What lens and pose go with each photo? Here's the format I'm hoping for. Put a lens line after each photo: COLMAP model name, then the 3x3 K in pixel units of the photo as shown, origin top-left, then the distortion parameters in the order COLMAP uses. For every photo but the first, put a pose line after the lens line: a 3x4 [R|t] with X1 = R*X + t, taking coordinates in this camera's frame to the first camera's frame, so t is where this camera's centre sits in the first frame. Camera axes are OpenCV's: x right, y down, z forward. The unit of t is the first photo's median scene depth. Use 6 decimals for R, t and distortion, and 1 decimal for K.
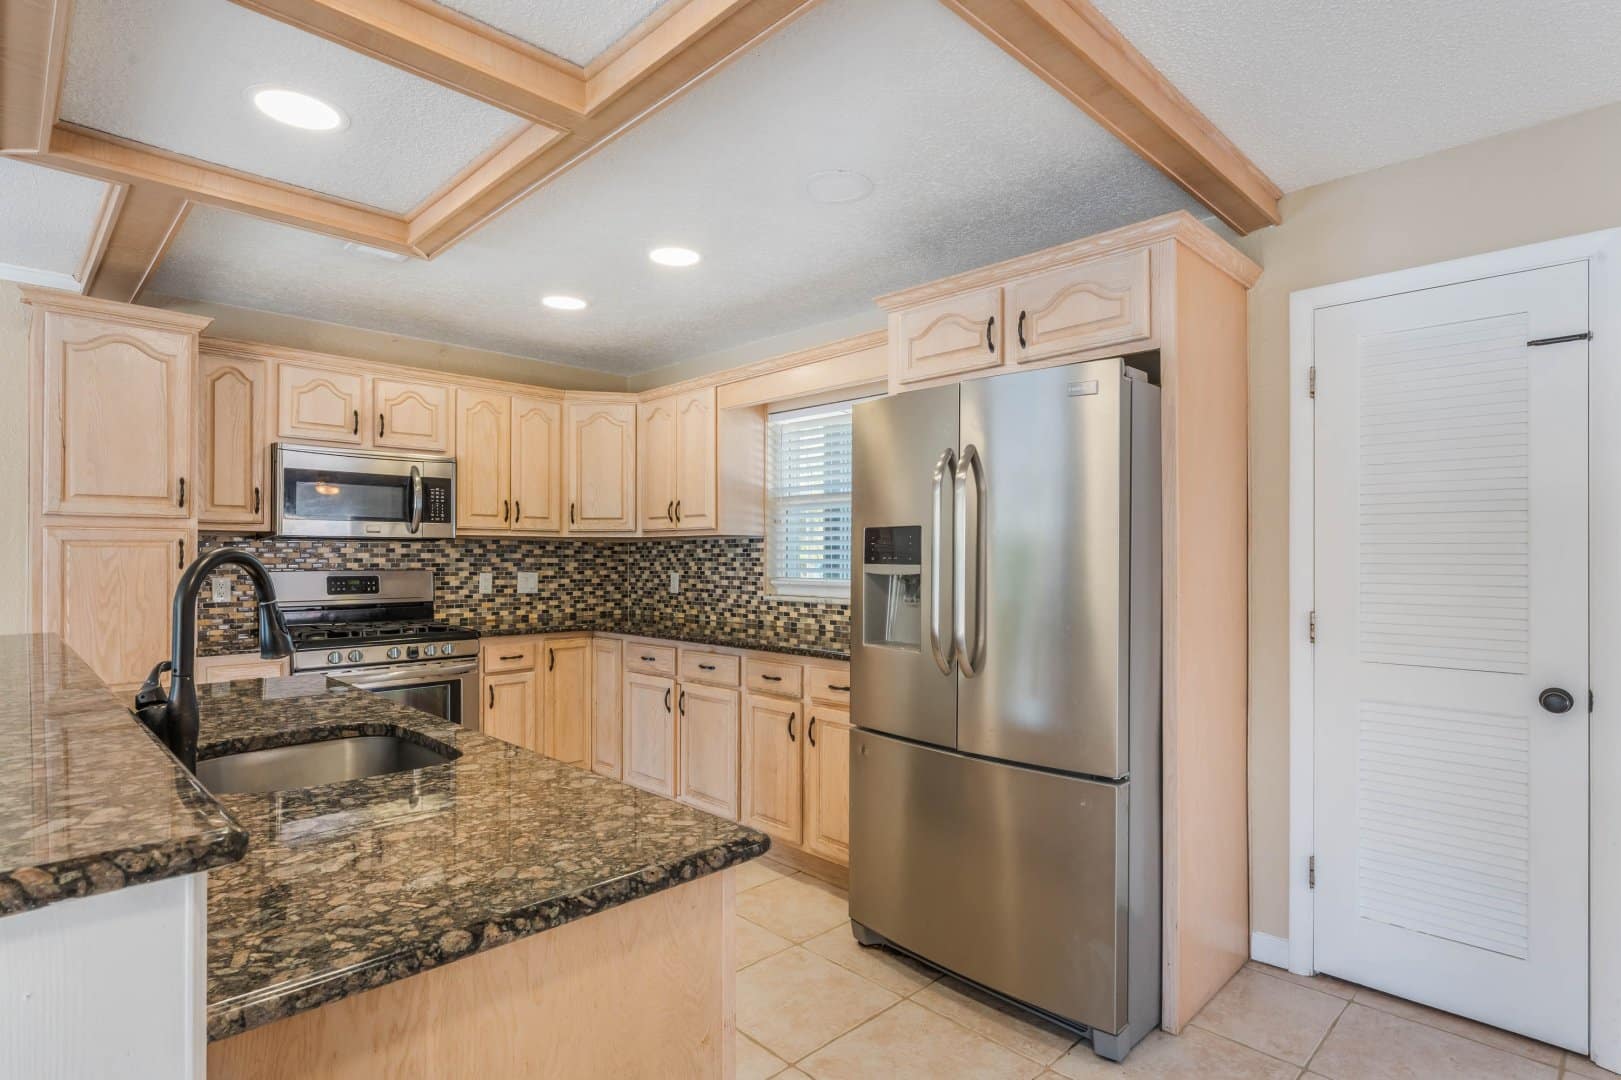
lens RADIAL K [[819.1, 0, 809.7], [0, 819.1, 550.0], [0, 0, 1]] dist [0.002534, -0.001684]
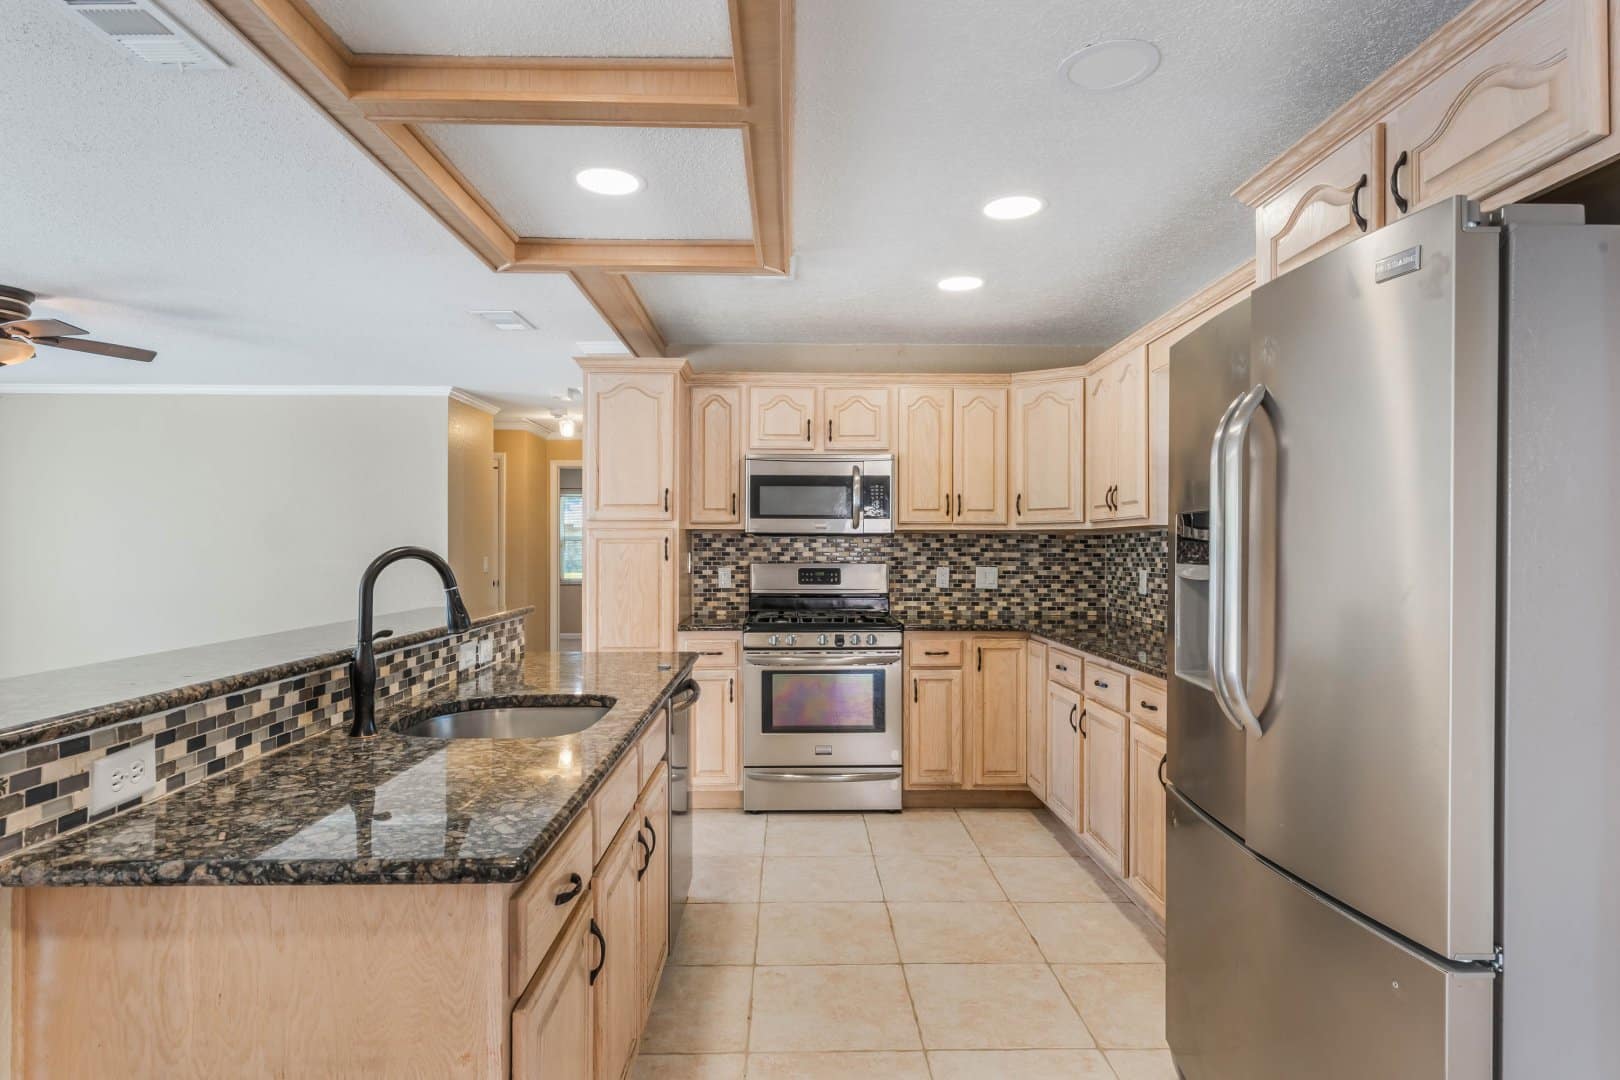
lens RADIAL K [[857.2, 0, 811.8], [0, 857.2, 542.2], [0, 0, 1]] dist [-0.000556, -0.000987]
pose [[0.730366, -0.004645, -0.683040, 0.230294], [0.004710, 0.999987, -0.001763, -0.001399], [0.683040, -0.001930, 0.730379, 0.144280]]
